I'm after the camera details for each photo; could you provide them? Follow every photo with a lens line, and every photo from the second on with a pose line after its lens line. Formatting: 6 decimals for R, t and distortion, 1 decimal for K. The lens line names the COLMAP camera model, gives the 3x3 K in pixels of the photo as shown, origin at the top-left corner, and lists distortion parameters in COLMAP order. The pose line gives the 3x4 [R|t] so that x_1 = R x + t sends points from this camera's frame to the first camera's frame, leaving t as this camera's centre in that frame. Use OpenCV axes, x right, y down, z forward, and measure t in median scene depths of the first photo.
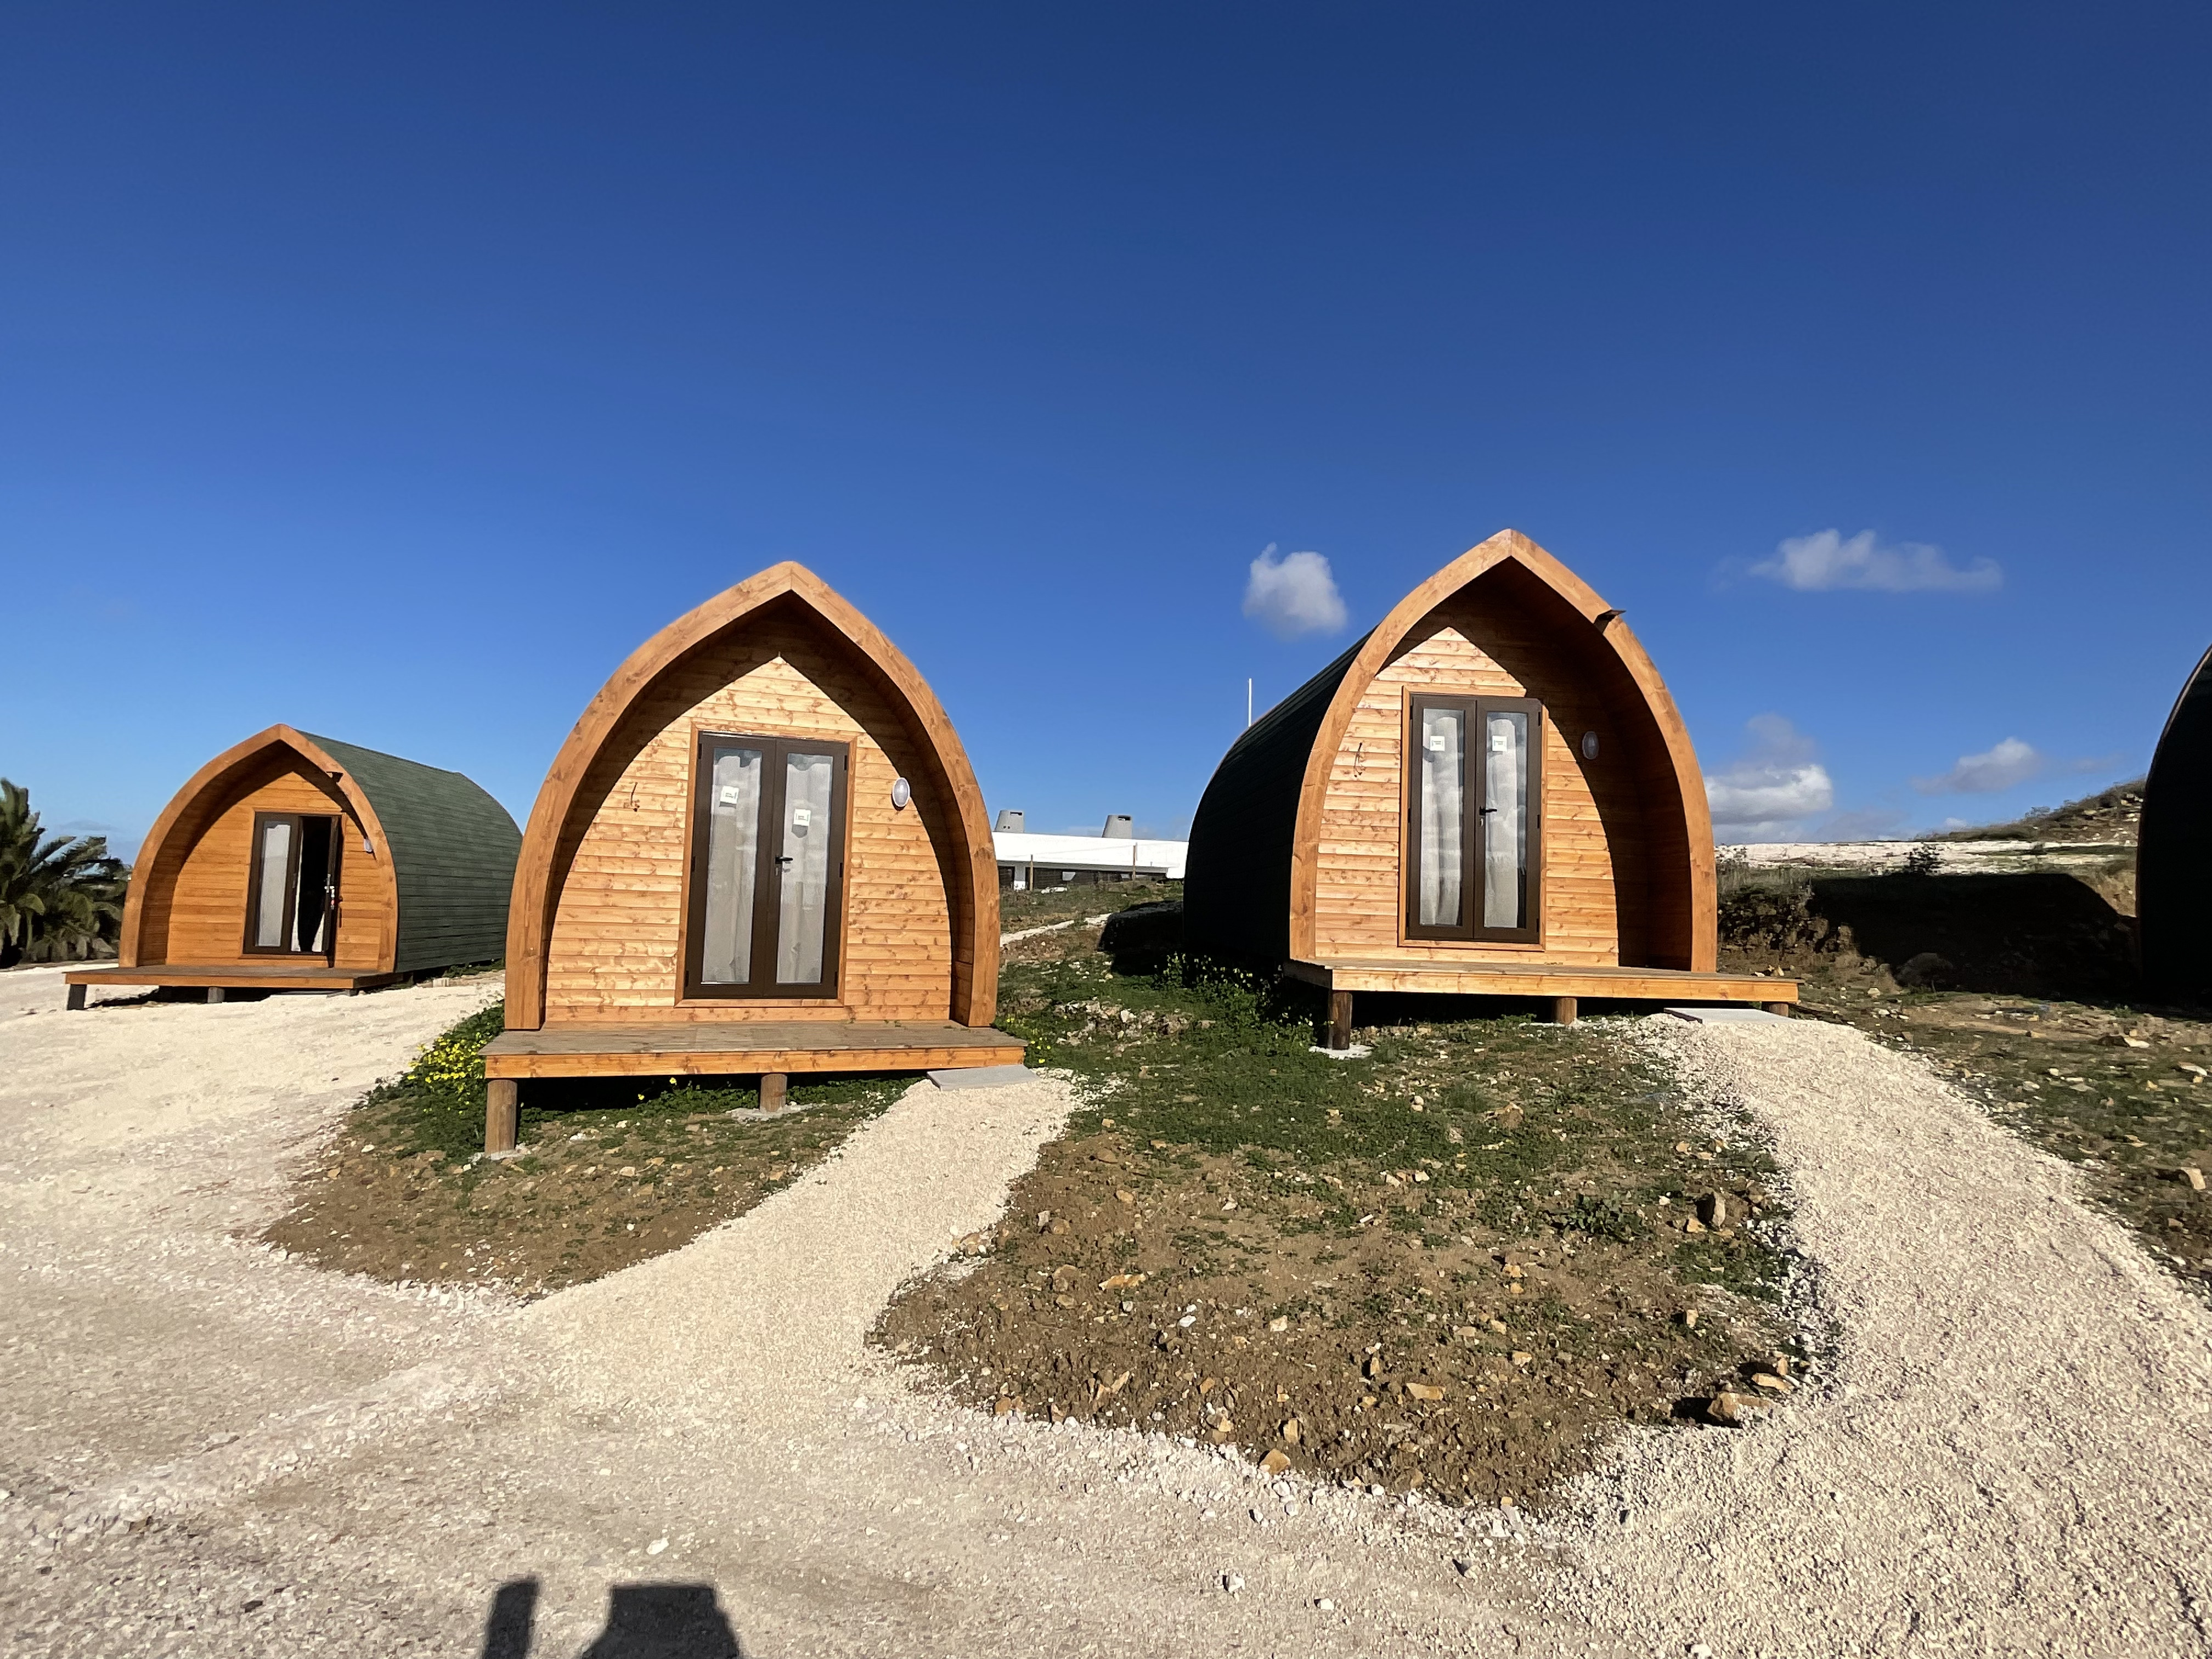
lens RADIAL K [[1015.9, 0, 1106.0], [0, 1015.9, 829.5], [0, 0, 1]] dist [0.000606, 0.000024]
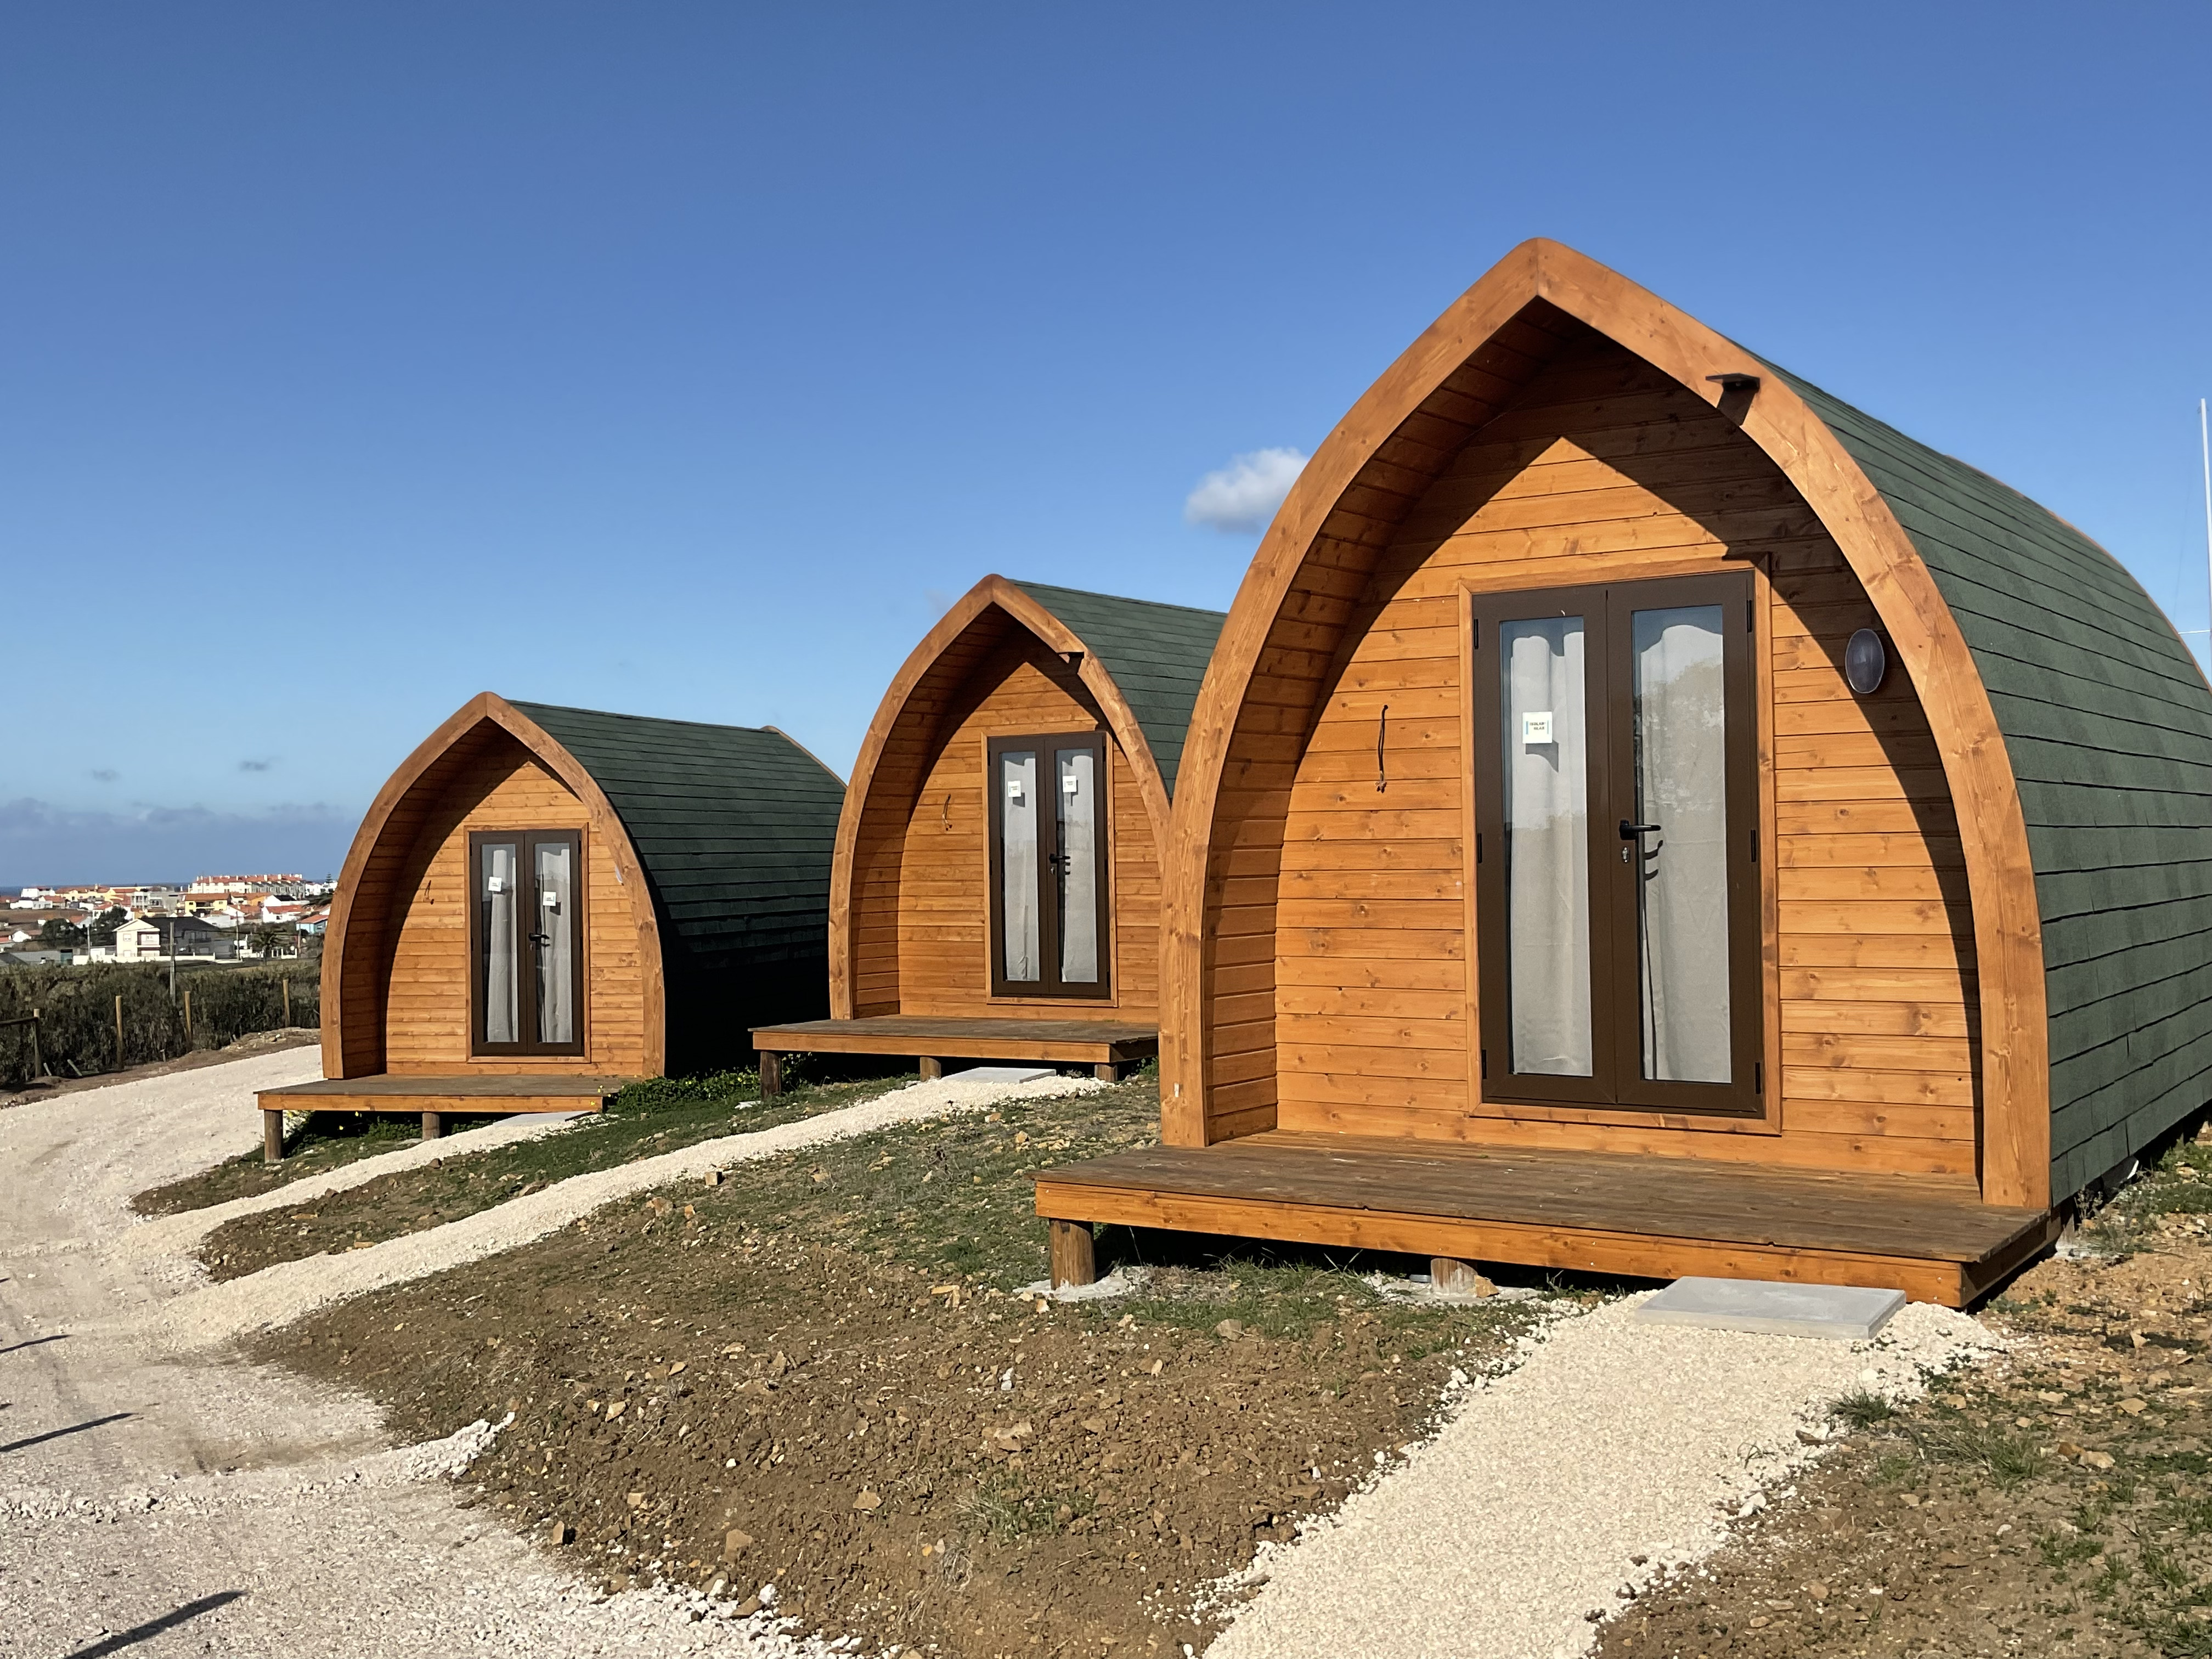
lens RADIAL K [[2260.1, 0, 1106.0], [0, 2260.1, 829.5], [0, 0, 1]] dist [0.001647, 0.000266]
pose [[0.812409, -0.057923, -0.580204, 1.657815], [0.079396, 0.996775, 0.011661, -0.068204], [0.577657, -0.055539, 0.814388, -0.693431]]
